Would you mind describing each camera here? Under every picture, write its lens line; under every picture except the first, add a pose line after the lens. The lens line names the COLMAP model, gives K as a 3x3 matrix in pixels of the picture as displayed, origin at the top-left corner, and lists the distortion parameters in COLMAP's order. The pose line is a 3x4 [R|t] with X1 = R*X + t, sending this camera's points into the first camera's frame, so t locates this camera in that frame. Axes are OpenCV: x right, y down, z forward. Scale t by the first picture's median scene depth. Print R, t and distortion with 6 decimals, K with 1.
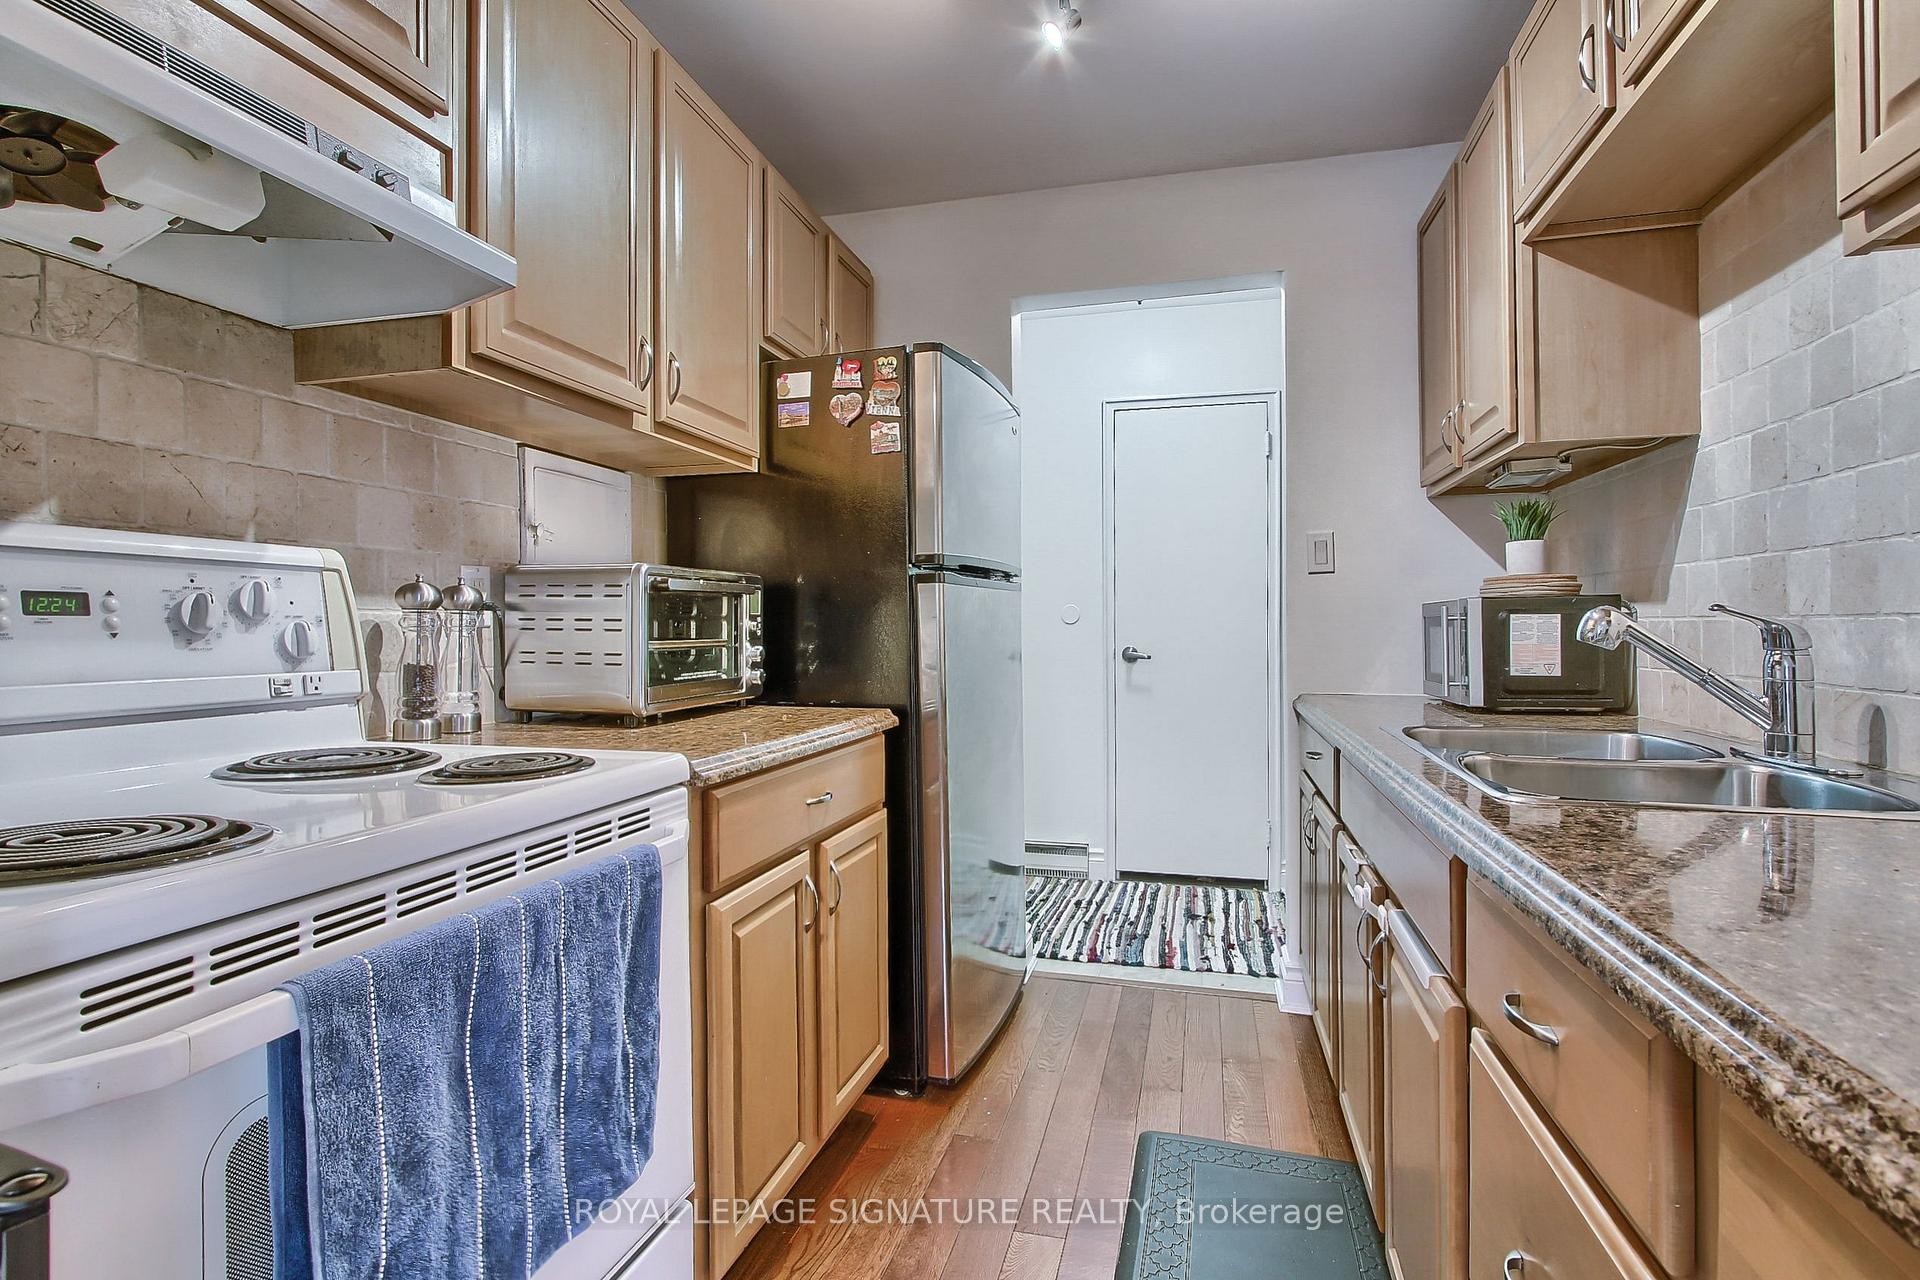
lens RADIAL K [[940.9, 0, 960.0], [0, 940.9, 640.0], [0, 0, 1]] dist [-0.012862, 0.012104]
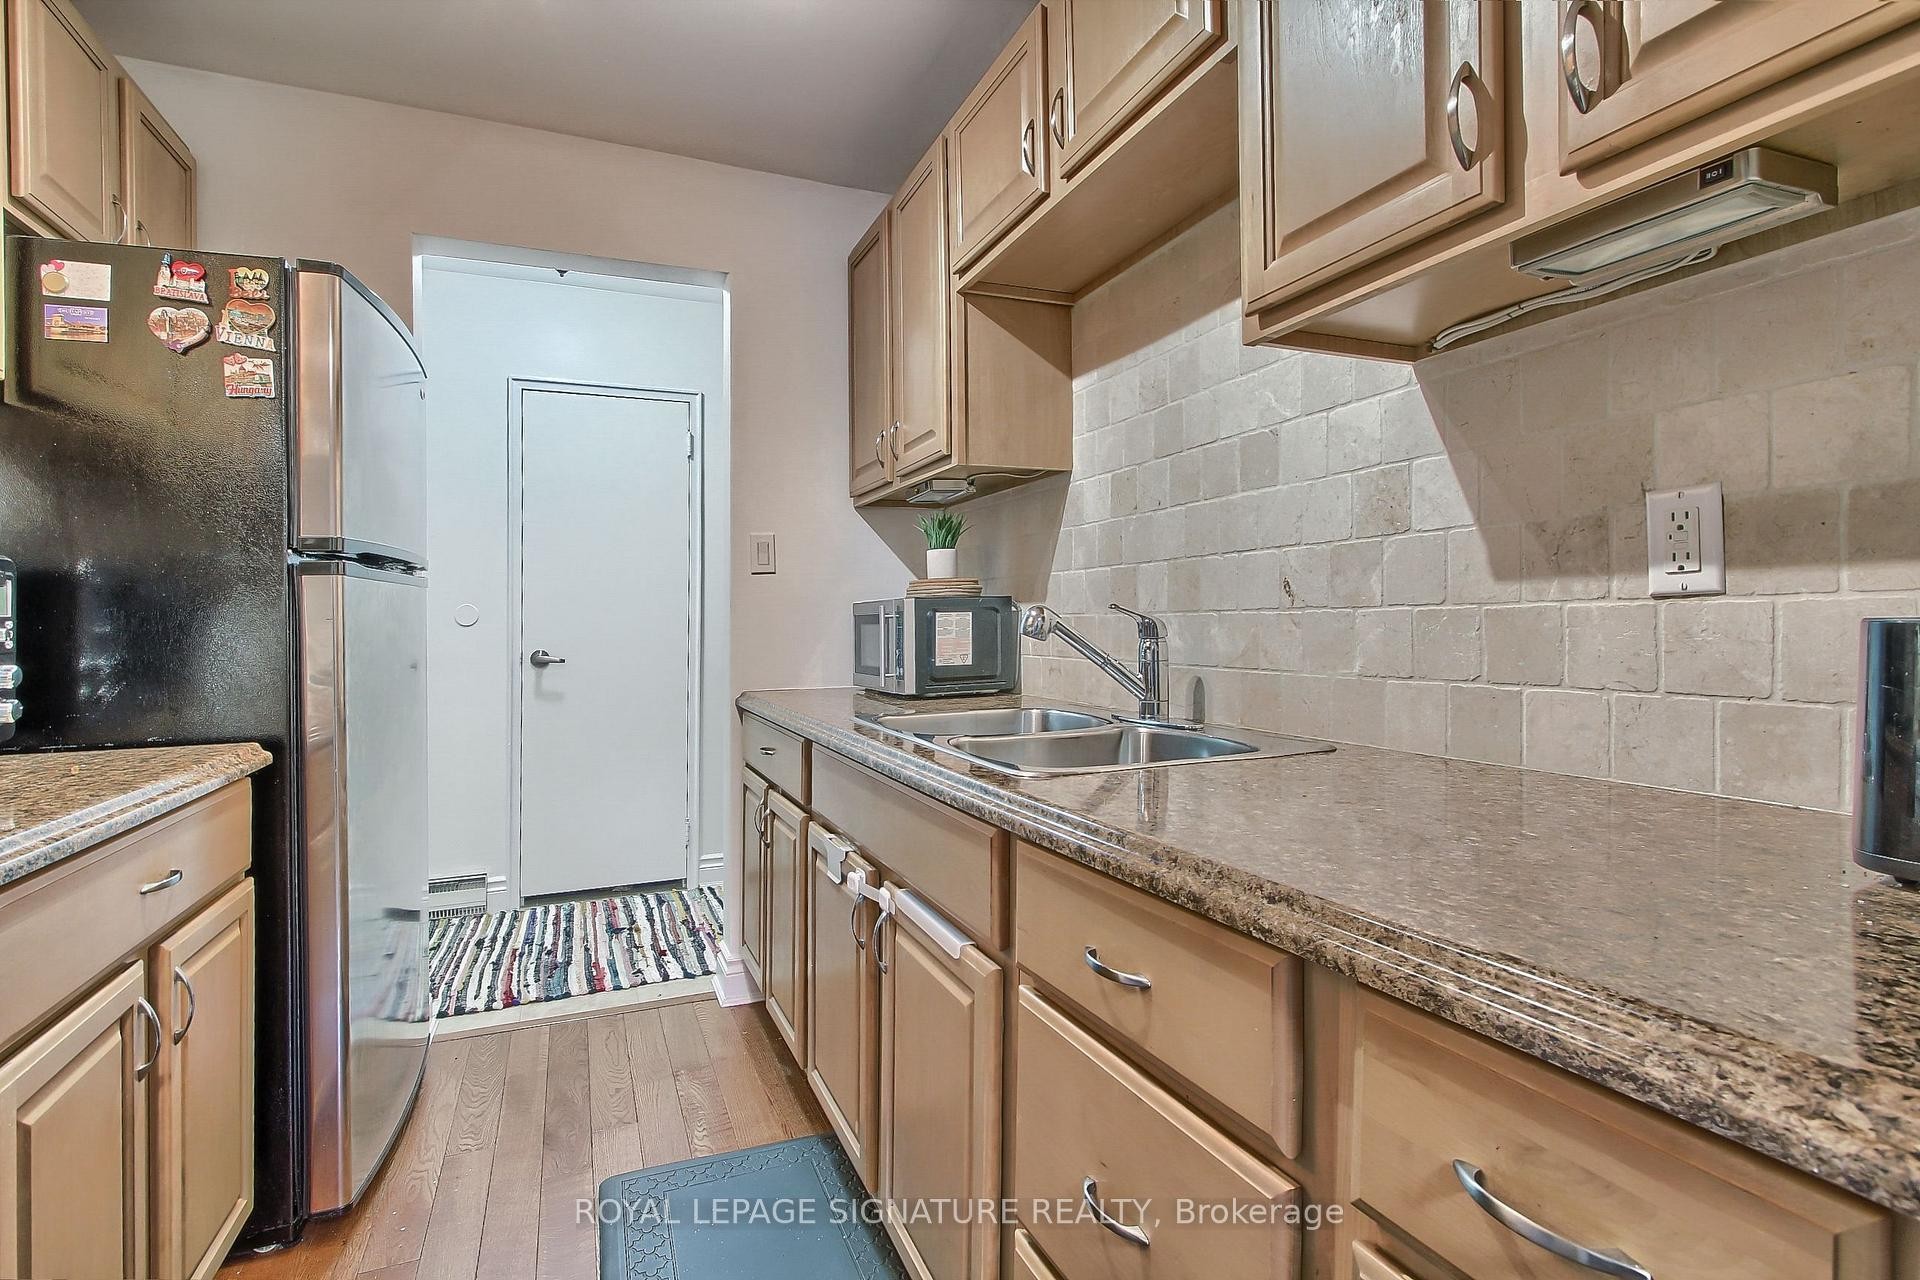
lens RADIAL K [[915.4, 0, 958.6], [0, 915.4, 630.4], [0, 0, 1]] dist [-0.004022, 0.000472]
pose [[0.790879, -0.015347, 0.611780, -0.076147], [0.021491, 0.999765, -0.002703, -0.001571], [-0.611595, 0.015286, 0.791024, 0.086823]]
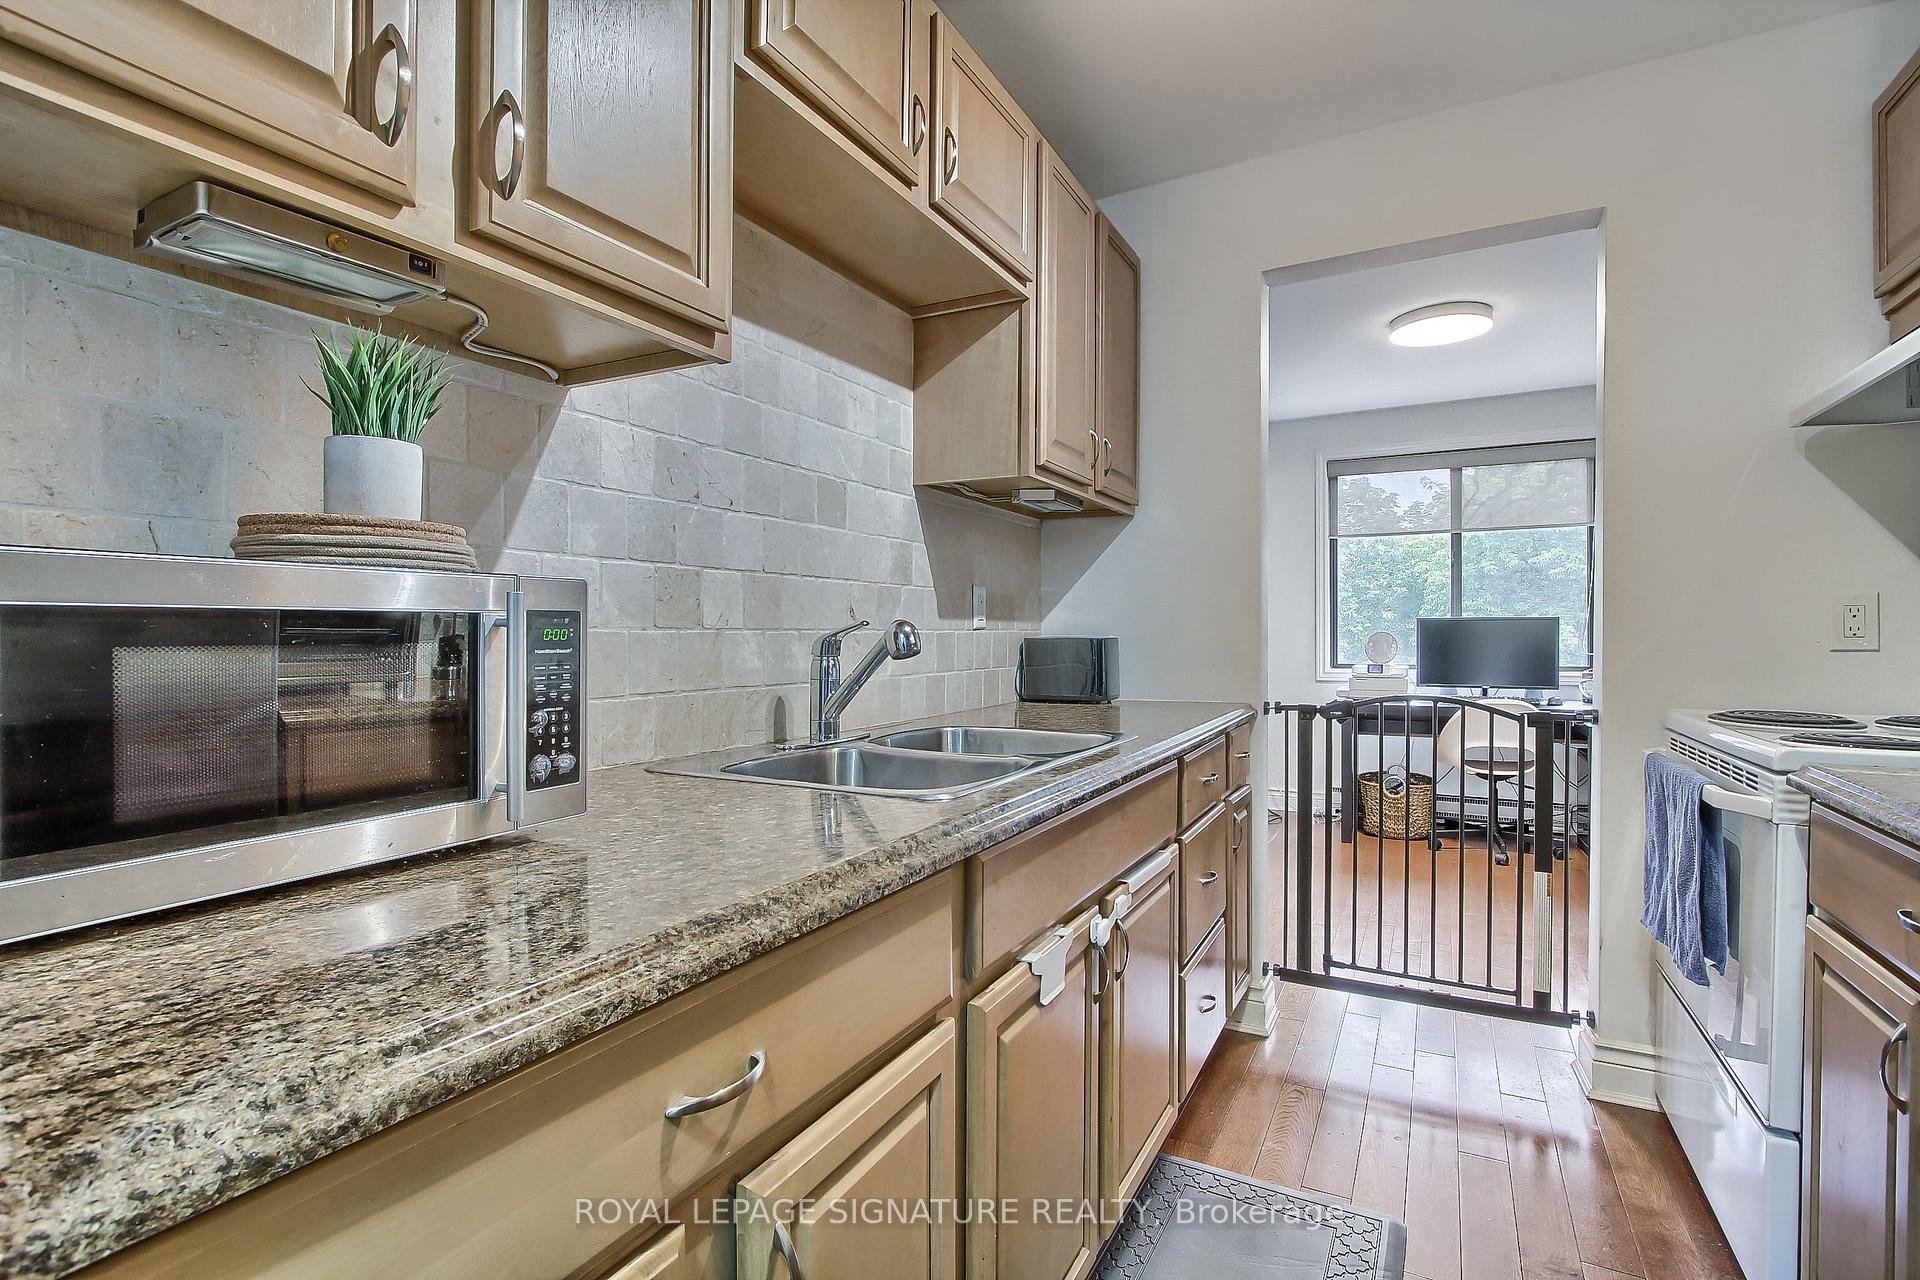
lens RADIAL K [[917.5, 0, 951.9], [0, 917.5, 643.7], [0, 0, 1]] dist [-0.005190, 0.001131]
pose [[-0.972080, 0.000368, 0.234649, 0.243685], [0.006203, 0.999690, 0.024128, -0.021679], [-0.234568, 0.024910, -0.971781, 1.306318]]
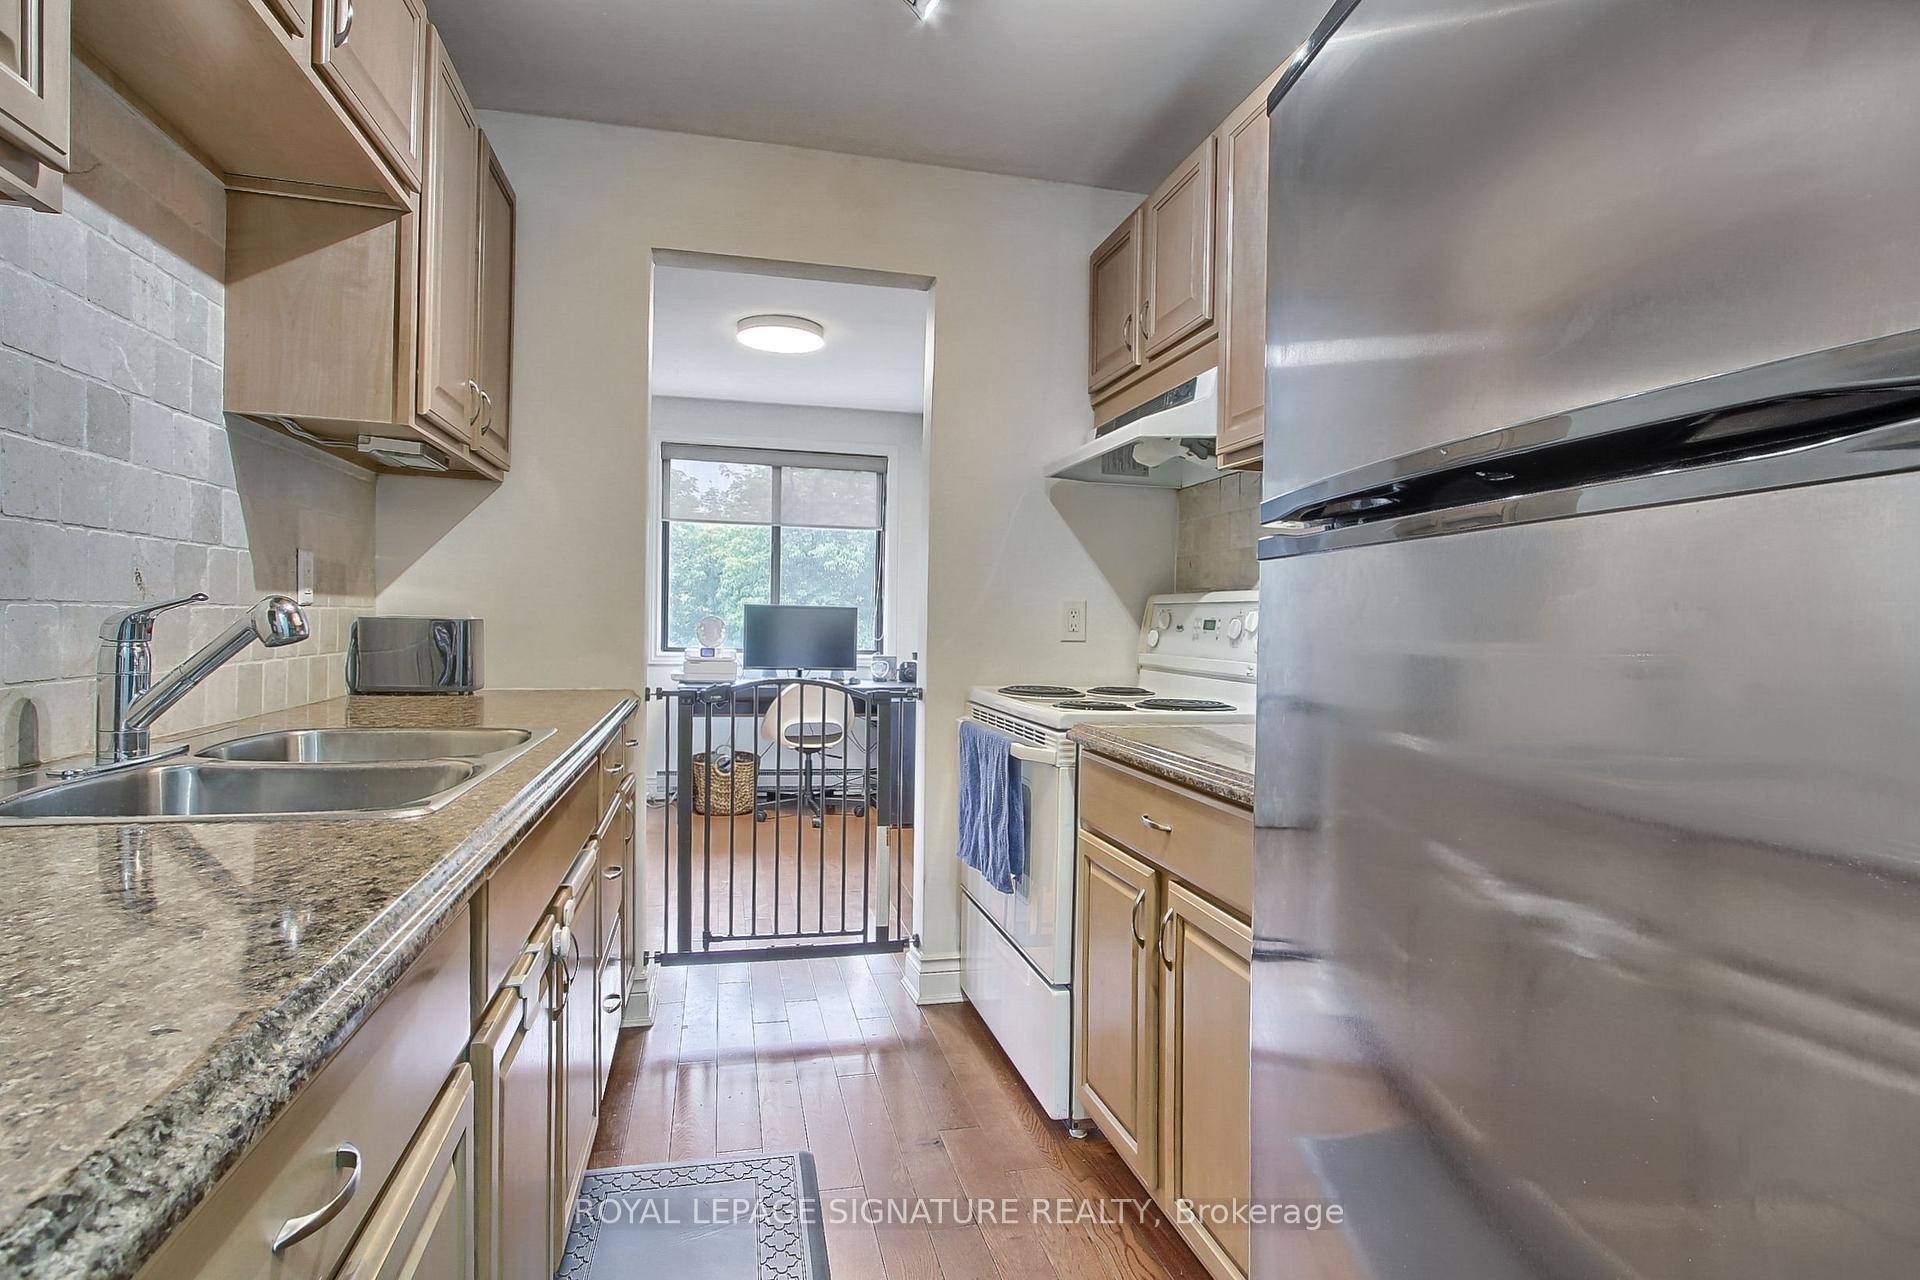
lens RADIAL K [[970.3, 0, 960.0], [0, 970.3, 640.0], [0, 0, 1]] dist [-0.000300, 0.000307]
pose [[-0.879250, -0.011455, -0.476223, 0.362860], [-0.030173, 0.999043, 0.031676, -0.027179], [0.475405, 0.042220, -0.878754, 1.329948]]
